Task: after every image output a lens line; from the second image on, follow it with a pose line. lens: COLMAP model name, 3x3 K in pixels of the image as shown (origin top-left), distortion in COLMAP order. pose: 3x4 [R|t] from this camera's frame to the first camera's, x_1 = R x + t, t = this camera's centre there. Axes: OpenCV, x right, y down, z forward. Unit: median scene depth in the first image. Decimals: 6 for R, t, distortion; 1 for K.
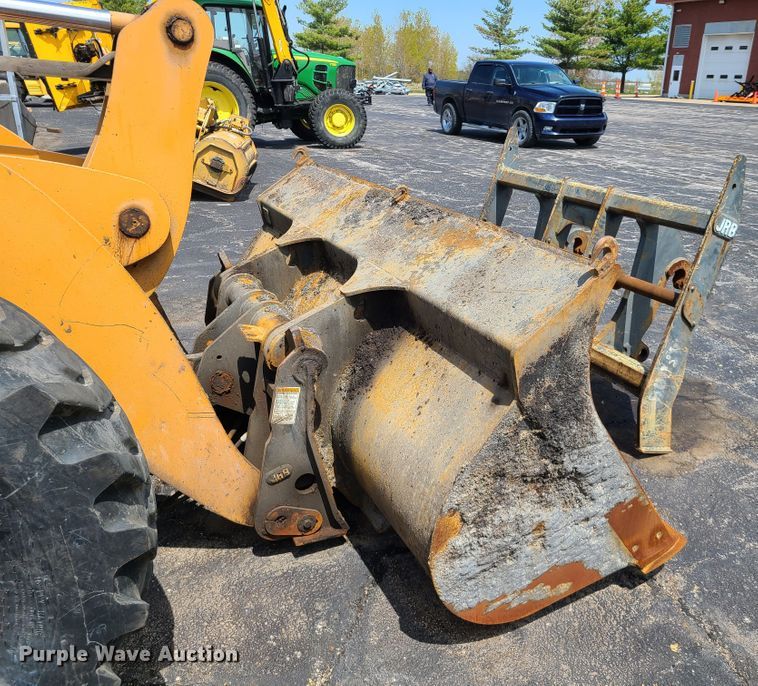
lens RADIAL K [[681.1, 0, 445.3], [0, 681.1, 346.7], [0, 0, 1]] dist [0.049262, -0.024278]
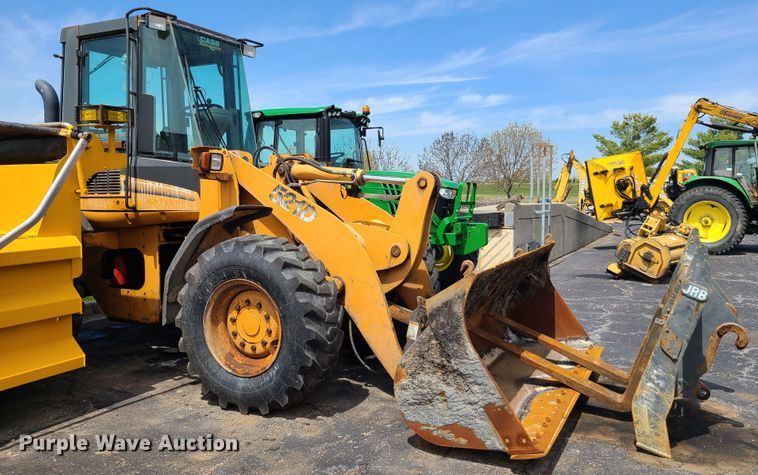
lens RADIAL K [[587.4, 0, 401.0], [0, 587.4, 220.6], [0, 0, 1]] dist [0.027173, 0.003965]
pose [[0.591723, 0.020160, -0.805889, 1.295459], [-0.284648, 0.940518, -0.185474, 0.112725], [0.754214, 0.339144, 0.562265, -0.266309]]
